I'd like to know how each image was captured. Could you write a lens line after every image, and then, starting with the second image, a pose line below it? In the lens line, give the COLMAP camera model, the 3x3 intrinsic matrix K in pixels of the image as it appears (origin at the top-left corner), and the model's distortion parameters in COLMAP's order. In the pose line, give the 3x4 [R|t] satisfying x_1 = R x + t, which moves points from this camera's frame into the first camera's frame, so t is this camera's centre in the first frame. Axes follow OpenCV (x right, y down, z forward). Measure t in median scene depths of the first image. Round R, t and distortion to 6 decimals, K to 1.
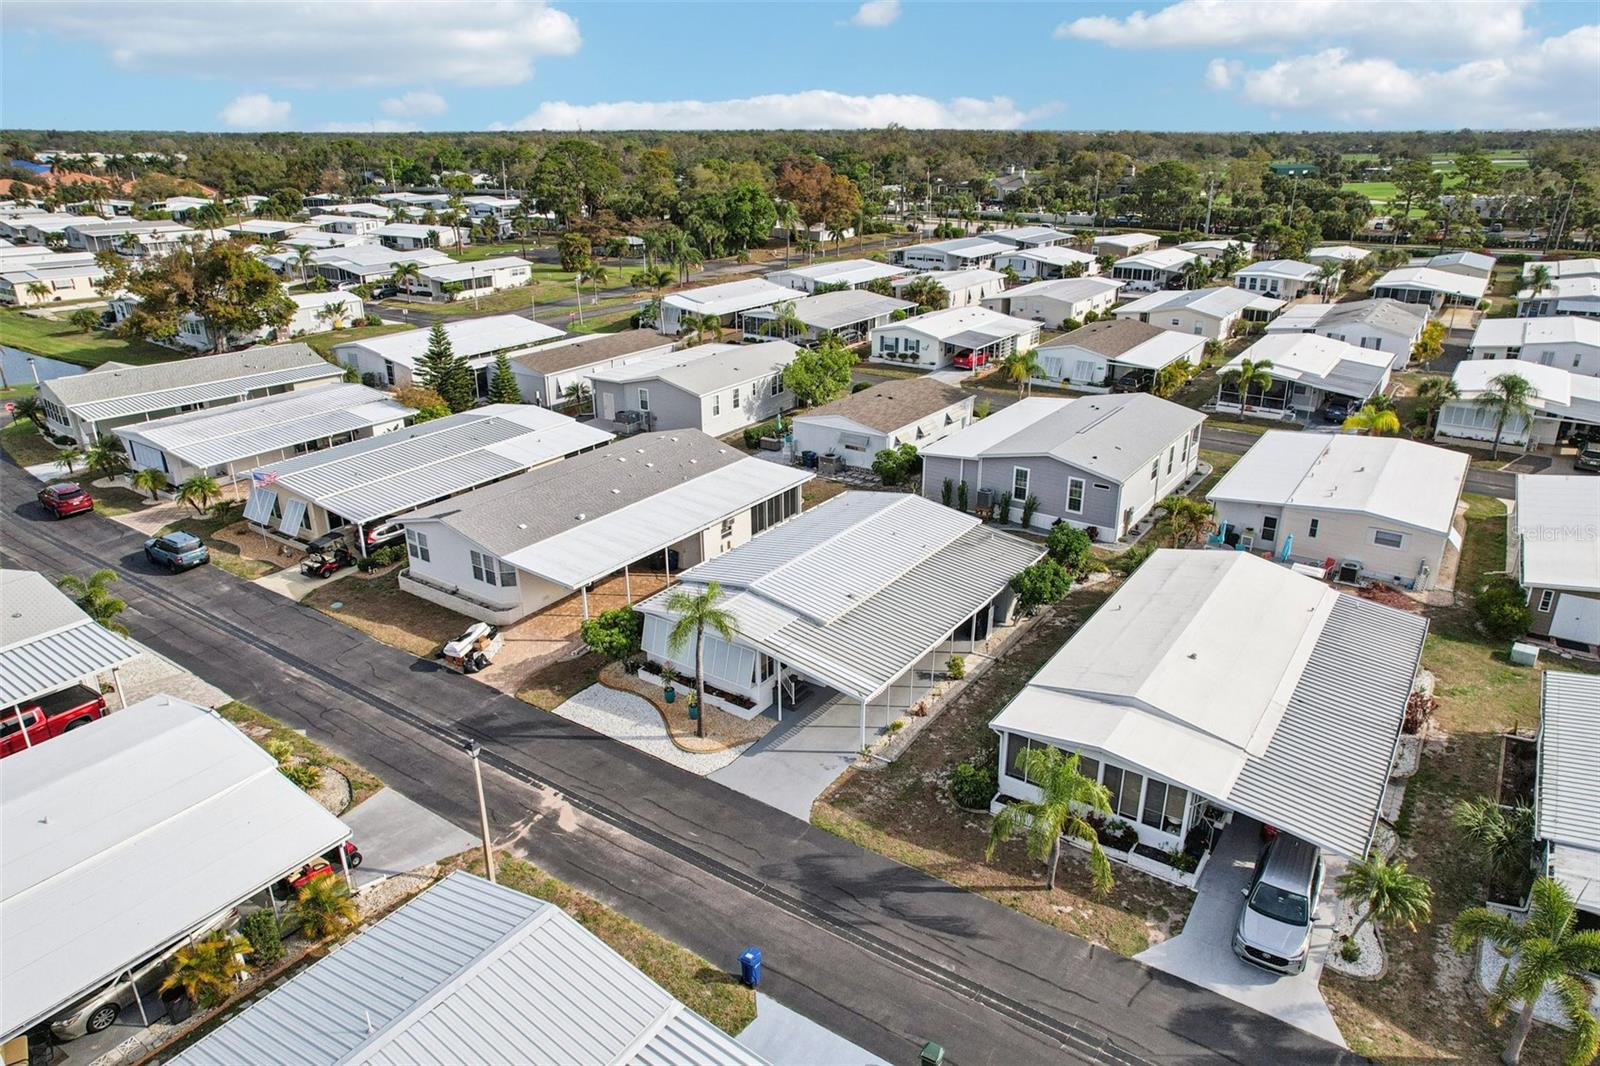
lens RADIAL K [[1027.2, 0, 806.2], [0, 1027.2, 585.2], [0, 0, 1]] dist [-0.054247, 0.038569]
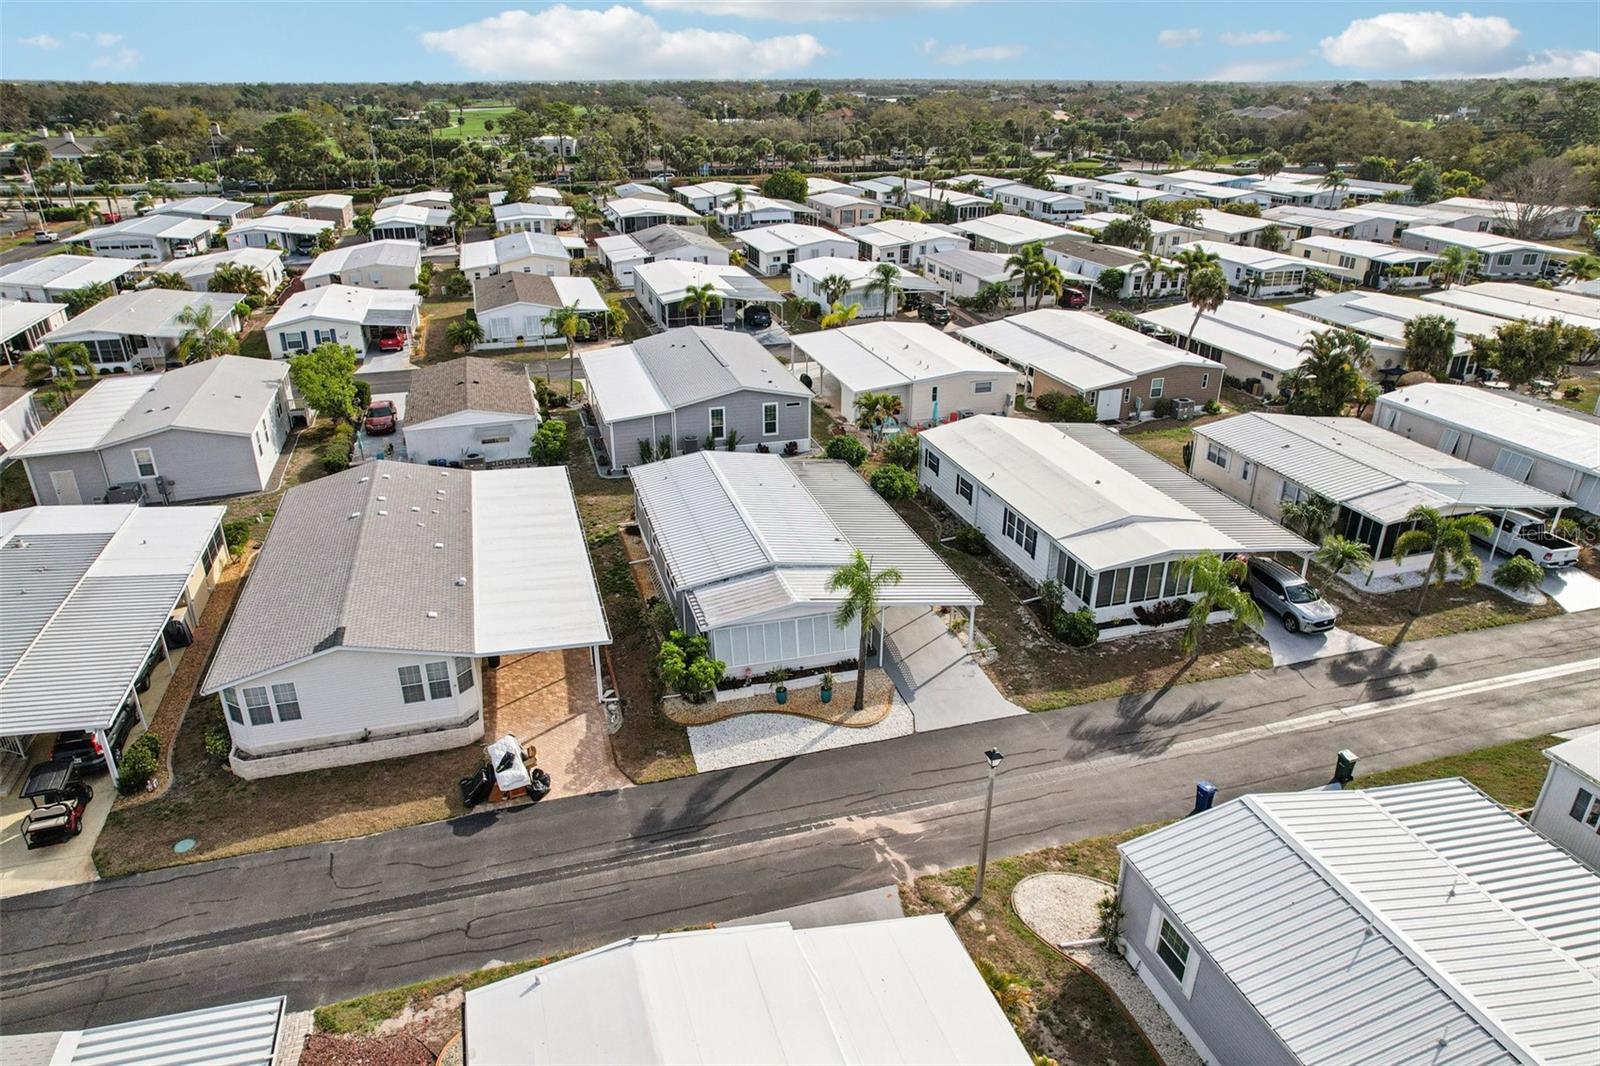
lens RADIAL K [[1025.2, 0, 800.9], [0, 1025.2, 563.2], [0, 0, 1]] dist [-0.067899, 0.064008]
pose [[0.622119, -0.334908, 0.707676, -0.592360], [0.318378, 0.933997, 0.162127, -0.120557], [-0.715265, 0.124446, 0.687684, 0.265277]]
